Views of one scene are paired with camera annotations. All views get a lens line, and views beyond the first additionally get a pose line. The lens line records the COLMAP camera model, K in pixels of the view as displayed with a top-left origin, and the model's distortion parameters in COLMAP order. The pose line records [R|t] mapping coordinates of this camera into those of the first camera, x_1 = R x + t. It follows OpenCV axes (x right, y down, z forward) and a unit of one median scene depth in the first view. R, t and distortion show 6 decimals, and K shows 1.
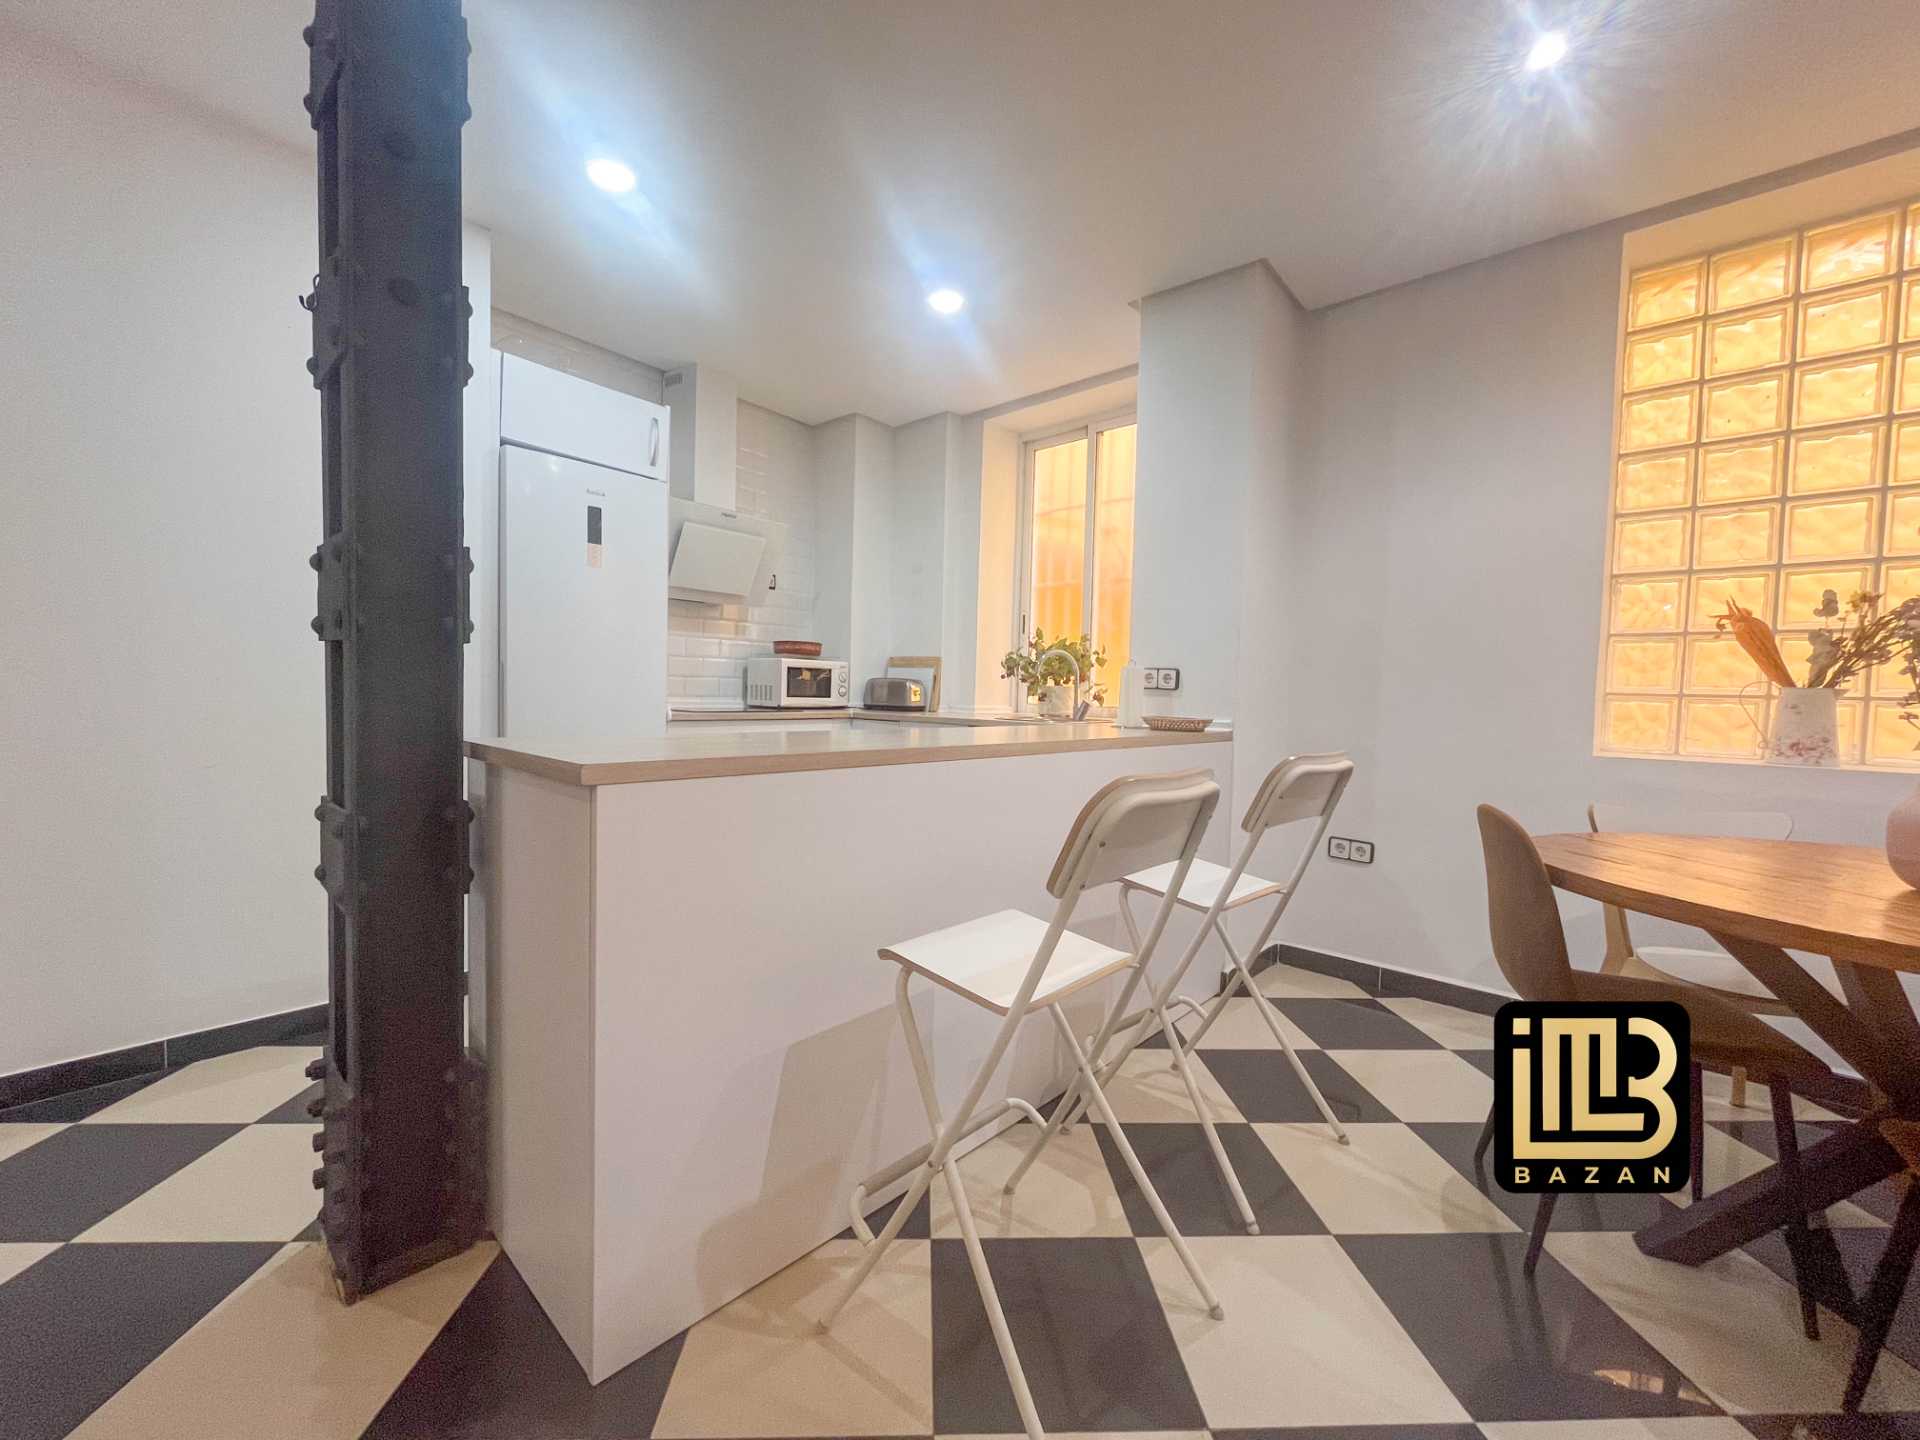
lens RADIAL K [[779.3, 0, 960.0], [0, 779.3, 720.0], [0, 0, 1]] dist [-0.003406, 0.000002]
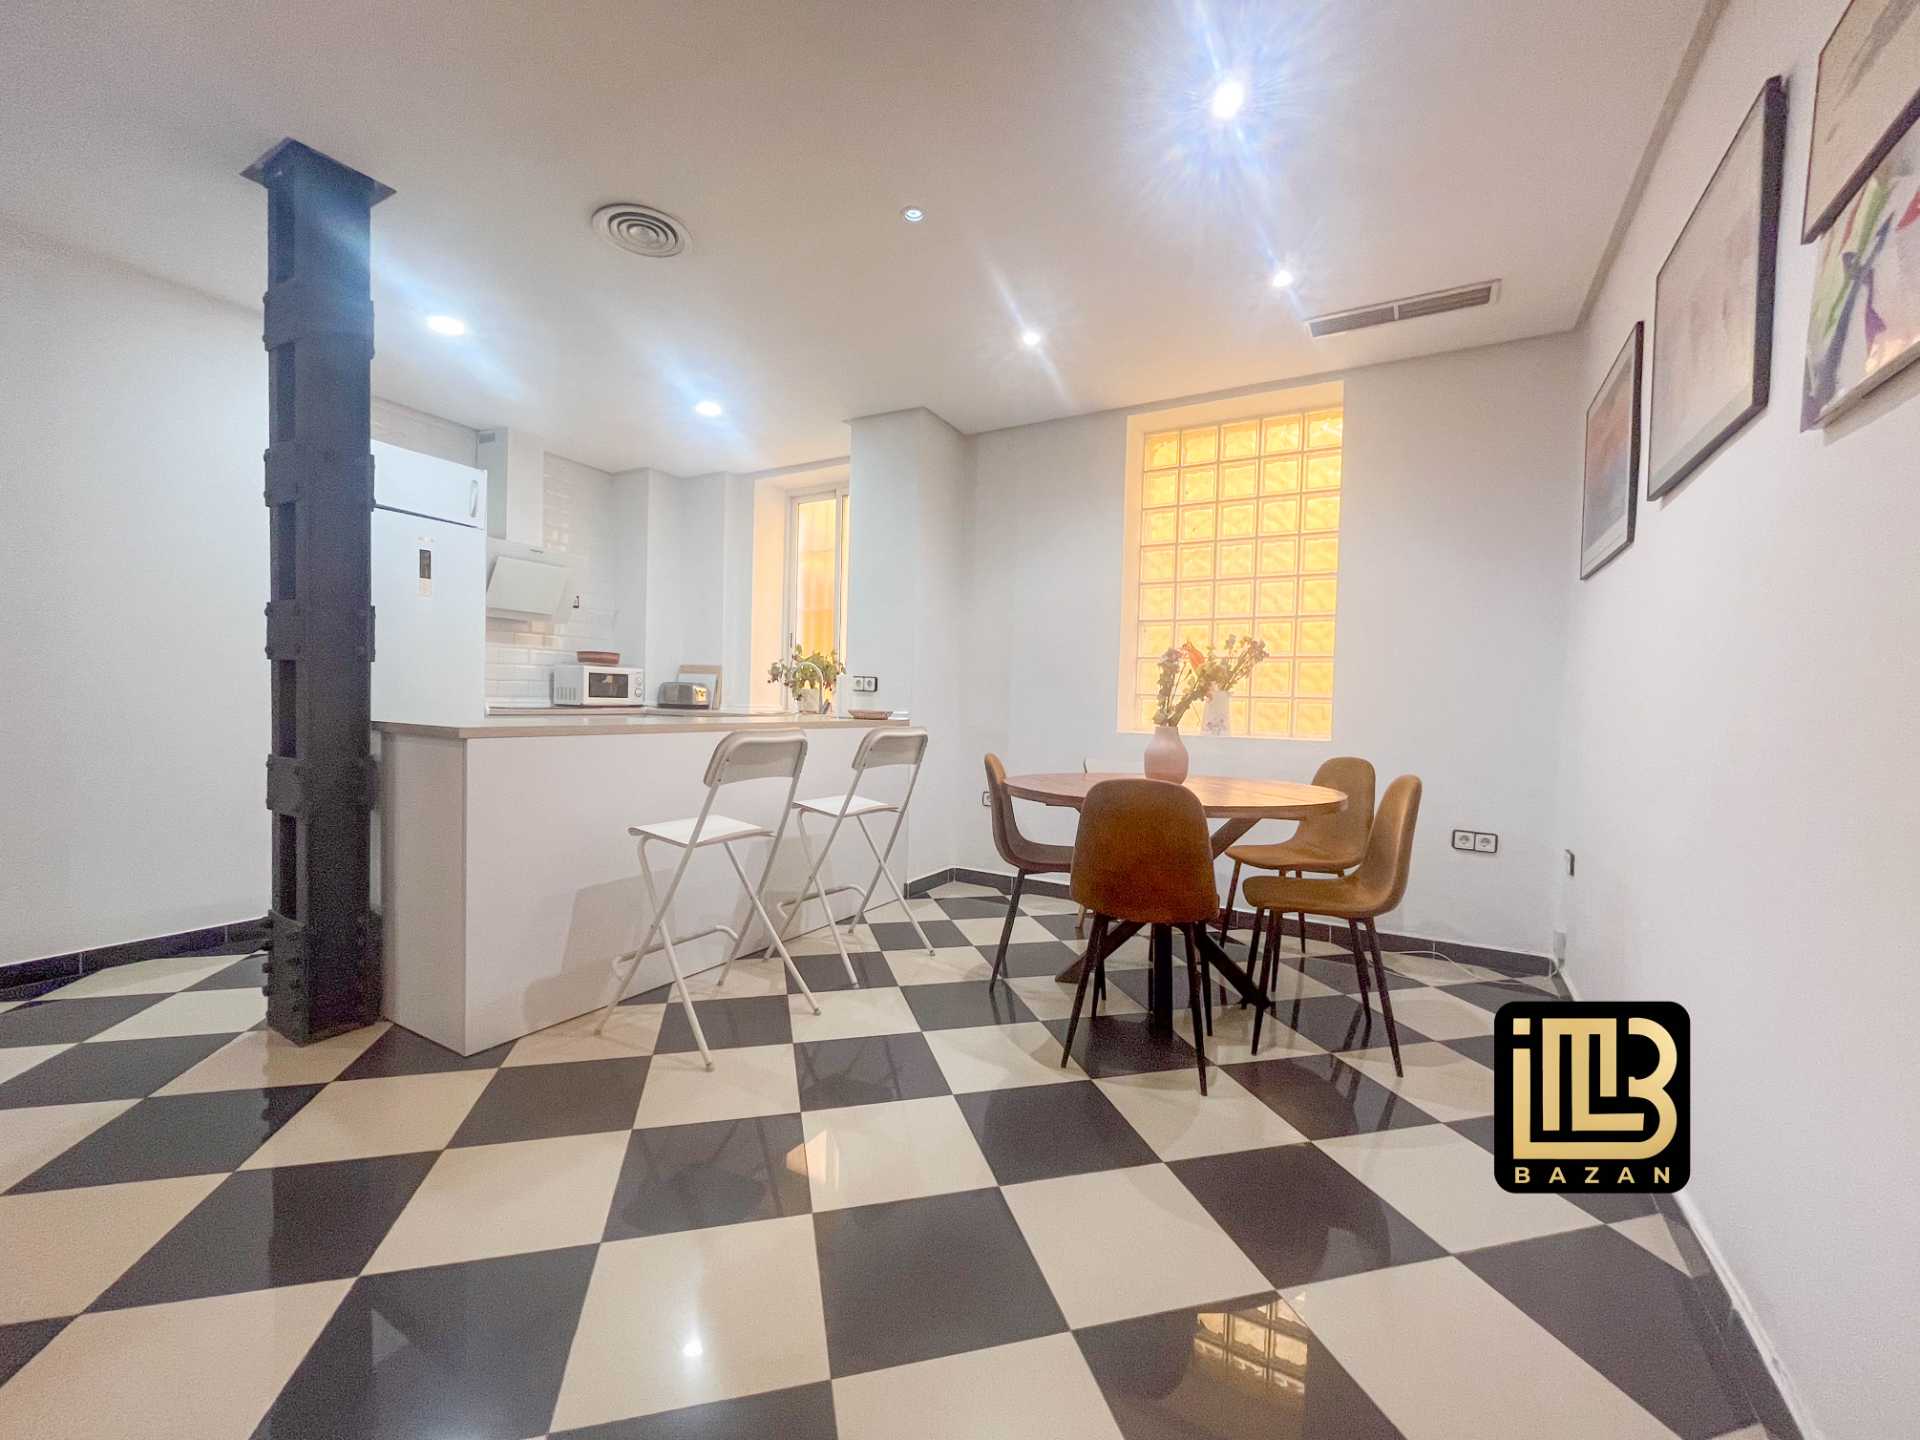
lens RADIAL K [[779.3, 0, 960.0], [0, 779.3, 720.0], [0, 0, 1]] dist [-0.003406, 0.000002]
pose [[0.977411, -0.005882, 0.211267, 0.110655], [0.006887, 0.999968, -0.004021, 0.018726], [-0.211236, 0.005385, 0.977420, -0.396953]]
